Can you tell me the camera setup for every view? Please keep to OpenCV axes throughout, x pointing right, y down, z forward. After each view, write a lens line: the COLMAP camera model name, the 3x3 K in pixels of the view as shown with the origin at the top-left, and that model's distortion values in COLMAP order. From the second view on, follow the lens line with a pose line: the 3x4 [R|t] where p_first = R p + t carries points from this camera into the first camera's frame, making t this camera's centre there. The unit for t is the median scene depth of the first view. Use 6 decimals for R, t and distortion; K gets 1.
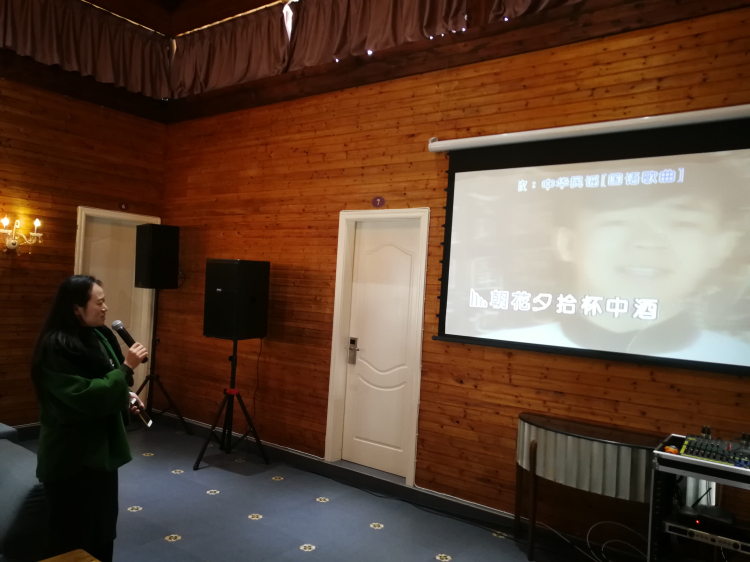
lens RADIAL K [[597.5, 0, 371.2], [0, 597.5, 279.1], [0, 0, 1]] dist [-0.024419, 0.058943]
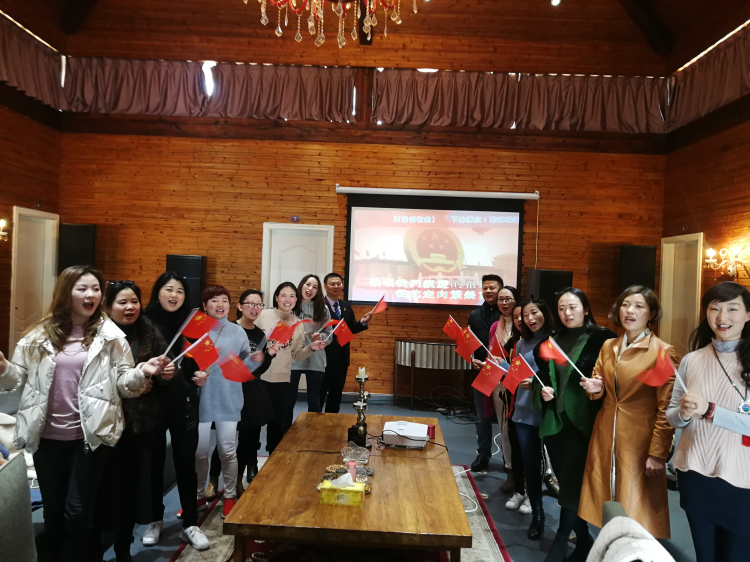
lens RADIAL K [[597.5, 0, 374.6], [0, 597.5, 275.8], [0, 0, 1]] dist [-0.024419, 0.058943]
pose [[0.801452, -0.025403, 0.597520, -0.808301], [-0.000648, 0.999060, 0.043343, -0.051739], [-0.598059, -0.035124, 0.800682, -0.406387]]
